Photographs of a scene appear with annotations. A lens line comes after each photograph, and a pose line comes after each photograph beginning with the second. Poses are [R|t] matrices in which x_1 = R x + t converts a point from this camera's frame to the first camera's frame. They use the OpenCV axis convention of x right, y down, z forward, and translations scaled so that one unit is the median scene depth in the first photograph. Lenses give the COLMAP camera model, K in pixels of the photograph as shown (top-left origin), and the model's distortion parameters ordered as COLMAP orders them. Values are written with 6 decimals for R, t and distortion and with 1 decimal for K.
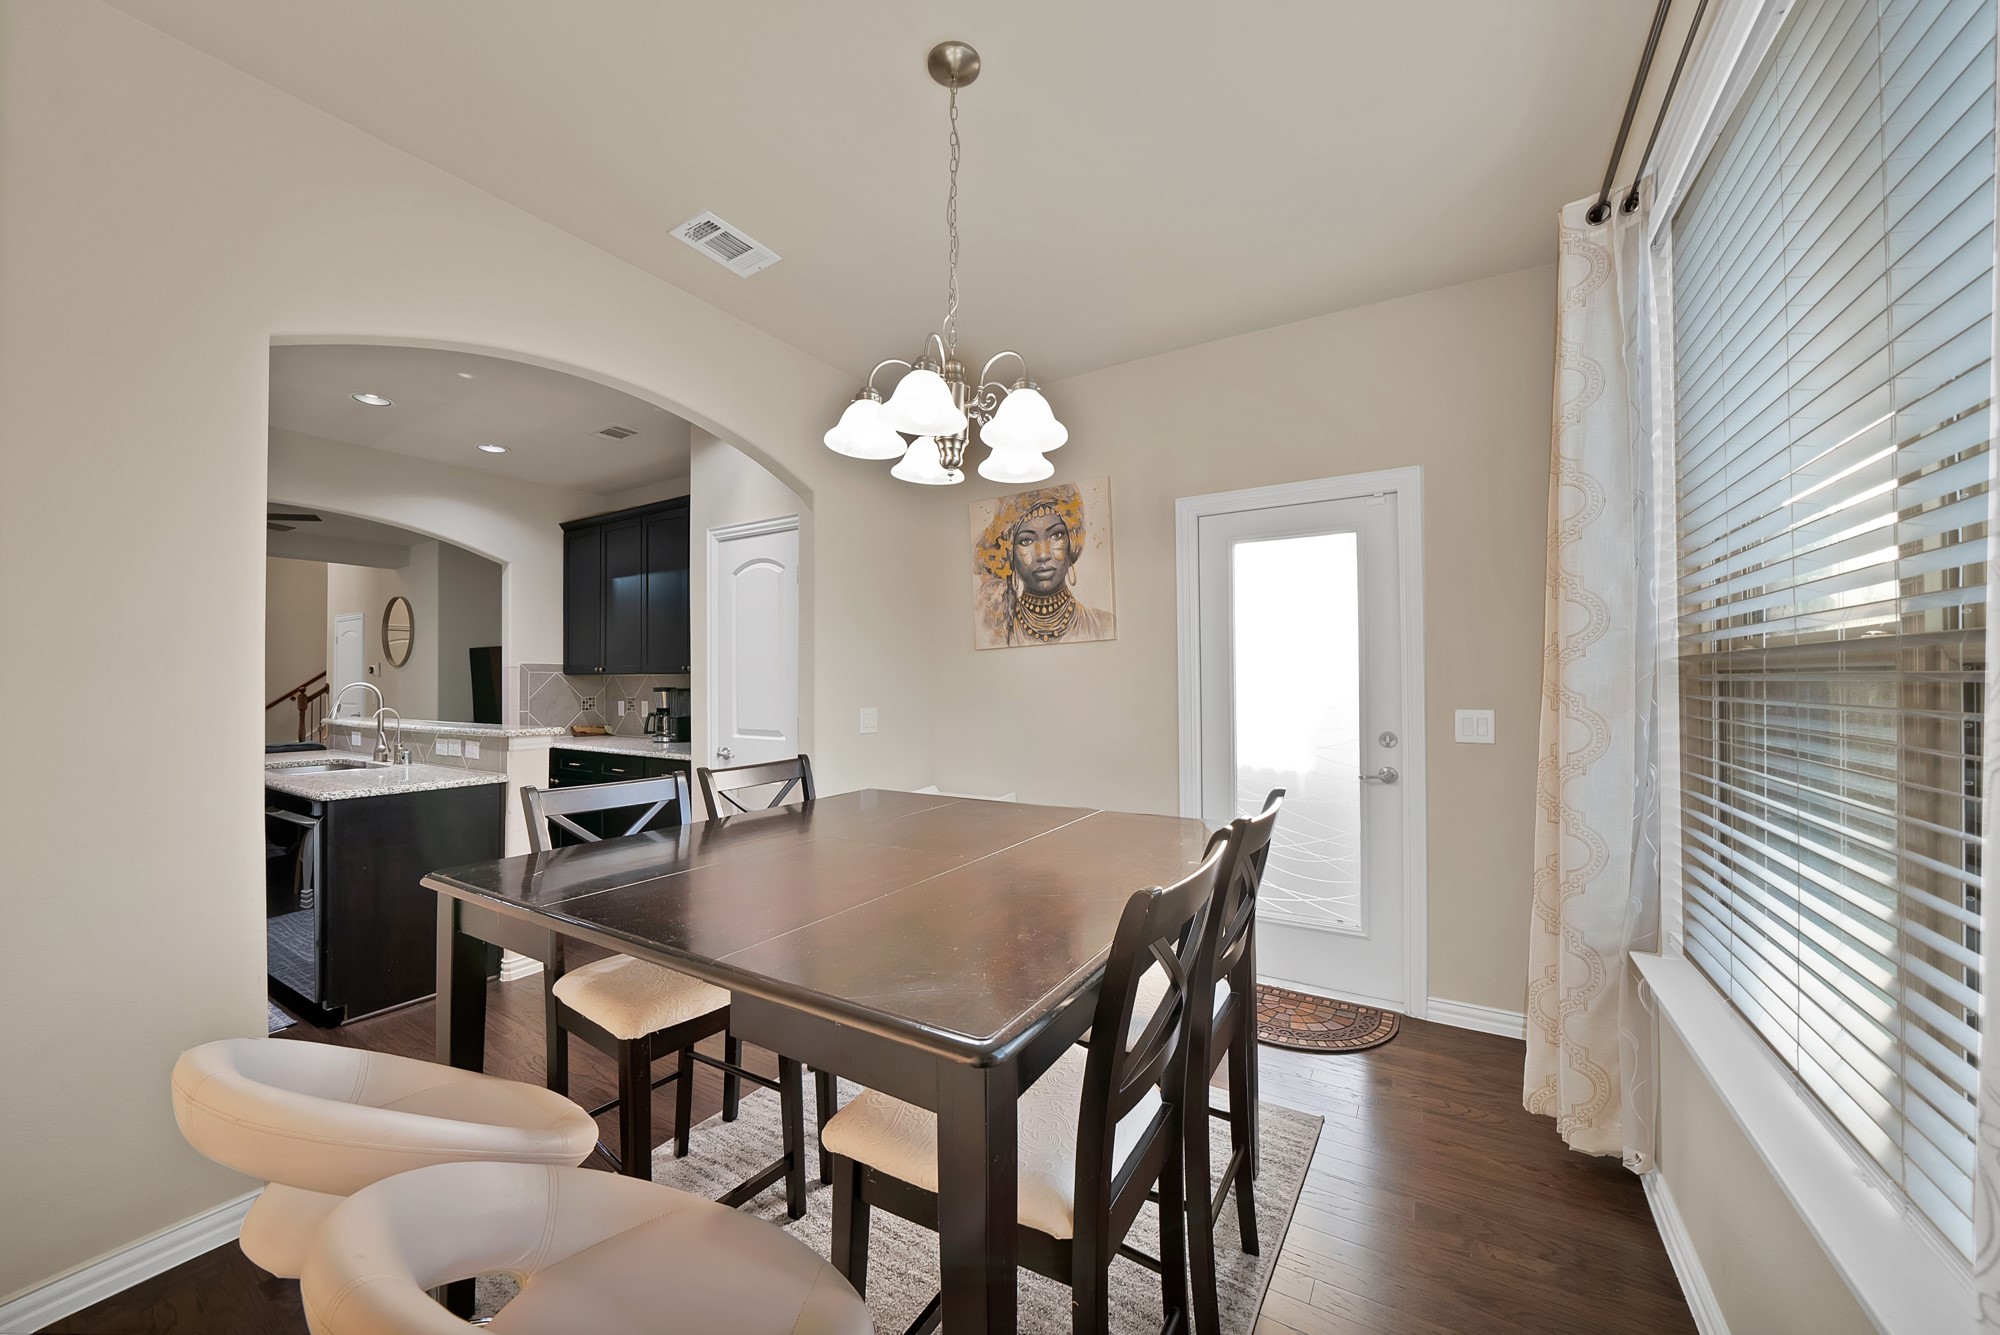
lens RADIAL K [[726.8, 0, 966.9], [0, 726.8, 668.8], [0, 0, 1]] dist [-0.021016, 0.000089]
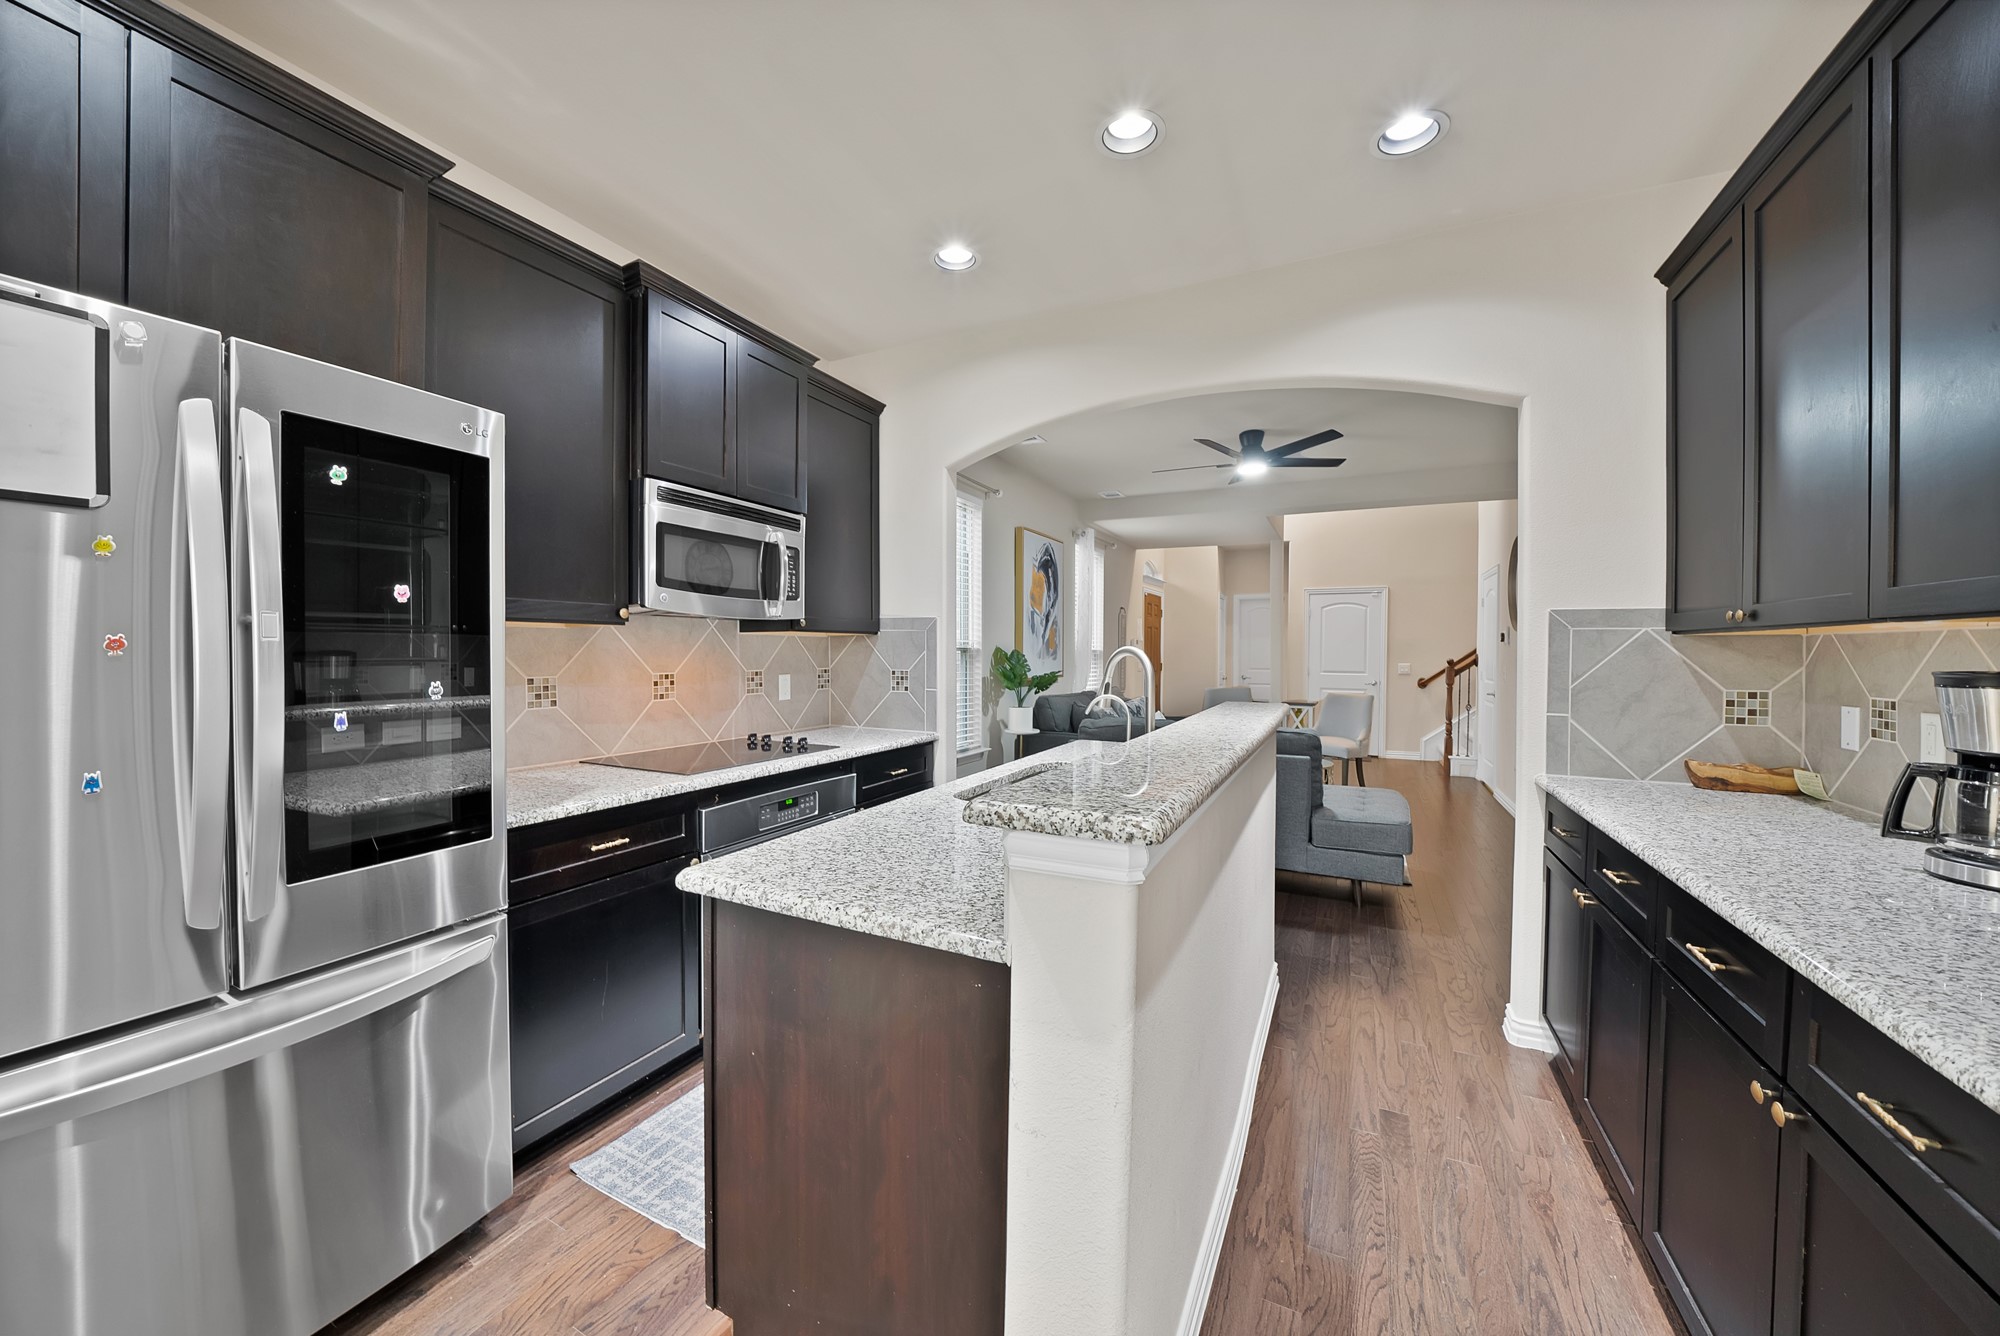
lens RADIAL K [[726.8, 0, 966.9], [0, 726.8, 669.3], [0, 0, 1]] dist [-0.021016, 0.000089]
pose [[0.098124, 0.033404, -0.994613, -0.186702], [0.002418, 0.999426, 0.033804, 0.014002], [0.995171, -0.005722, 0.097987, 0.547628]]
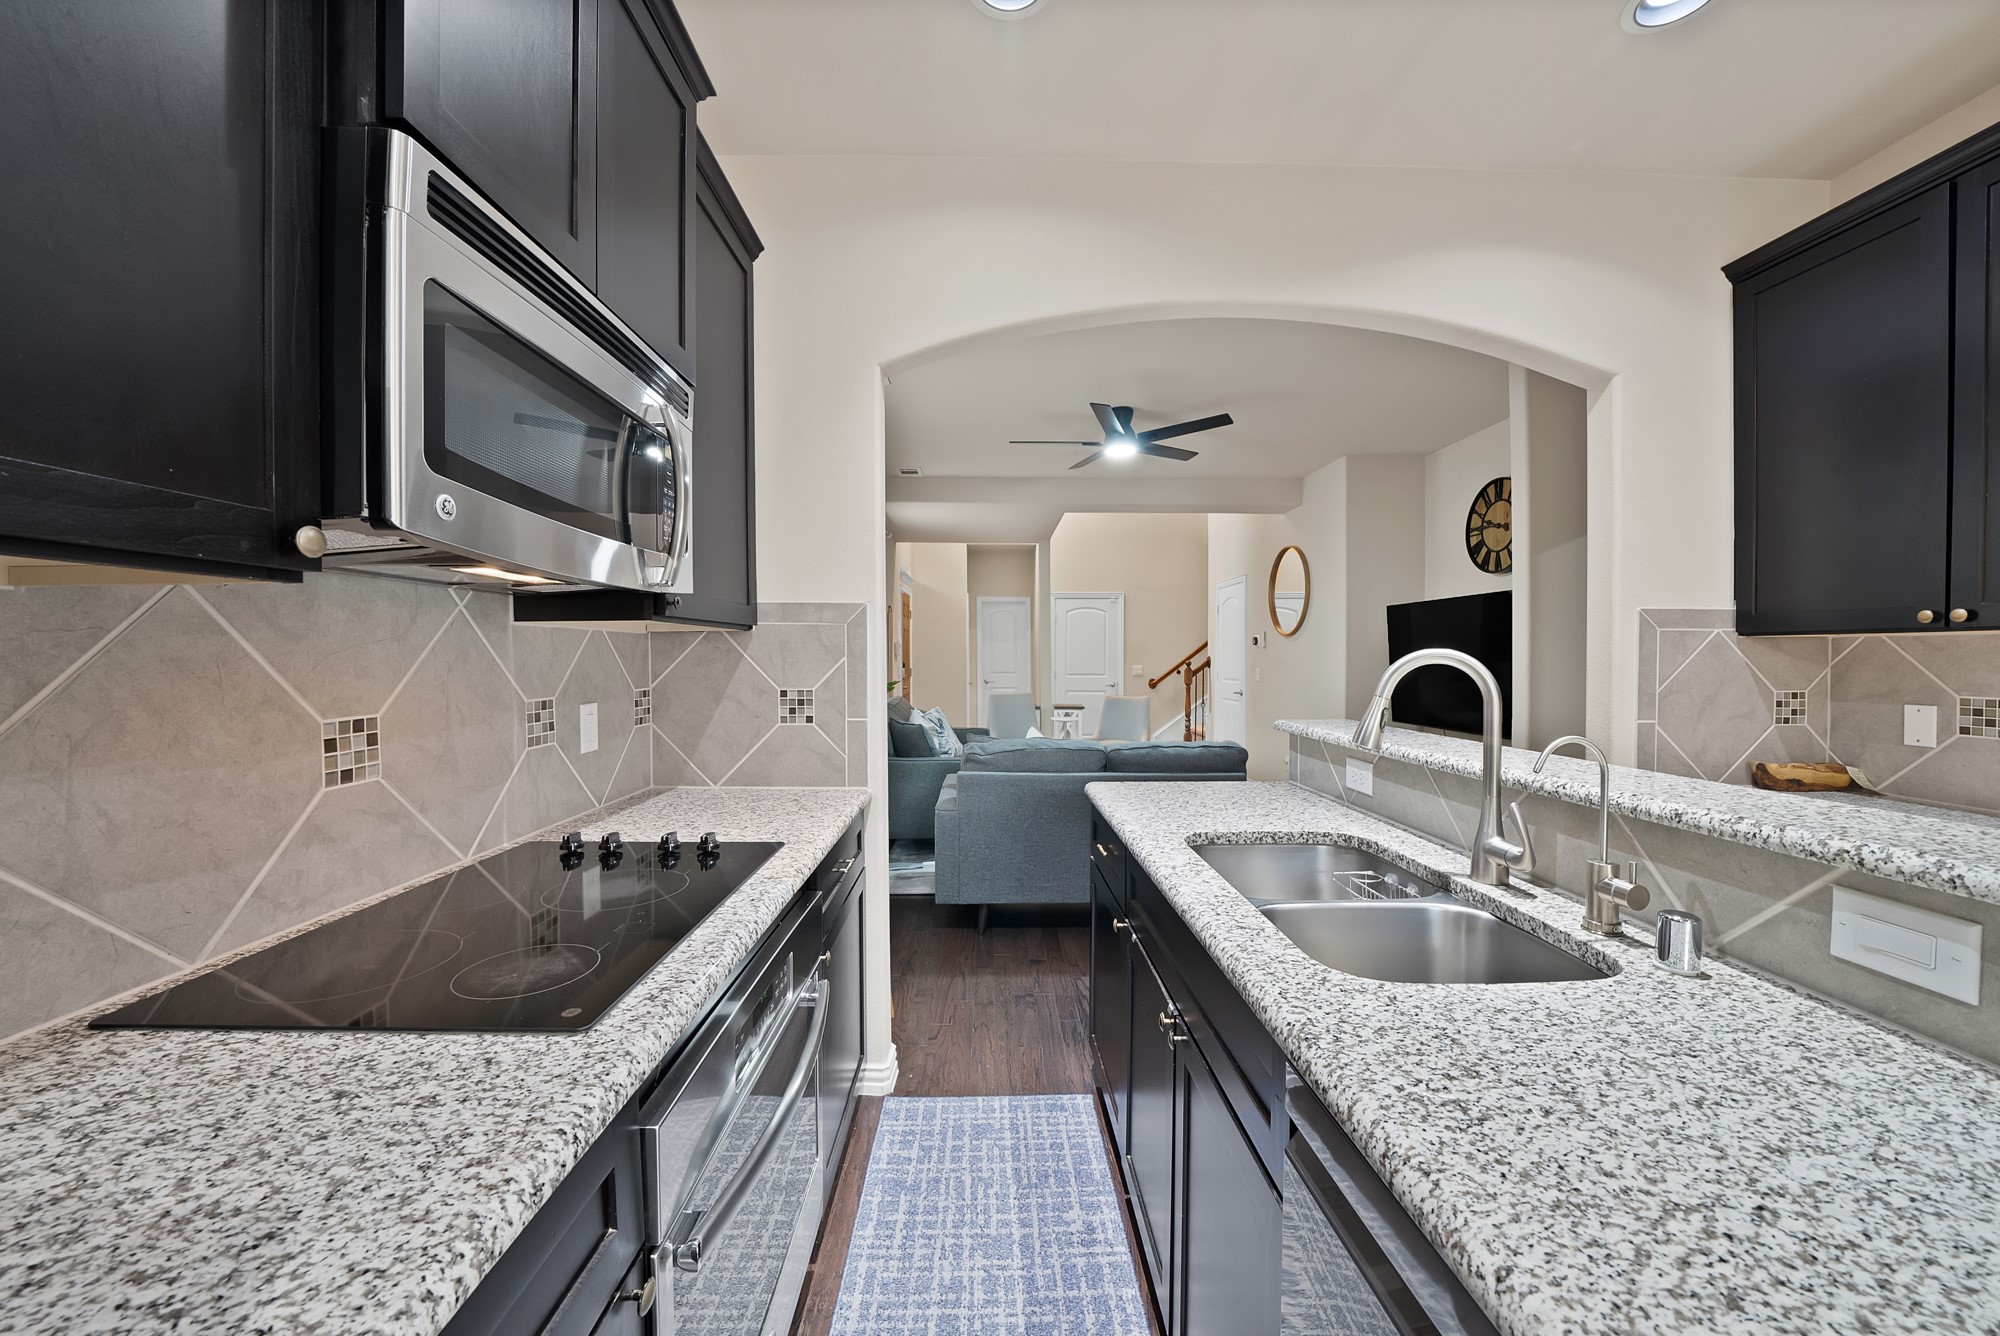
lens RADIAL K [[730.7, 0, 1001.3], [0, 730.7, 673.8], [0, 0, 1]] dist [-0.022510, 0.000014]
pose [[0.565855, 0.027673, -0.824040, -0.450305], [0.003024, 0.999360, 0.035638, 0.014531], [0.824499, -0.022658, 0.565409, 0.419509]]
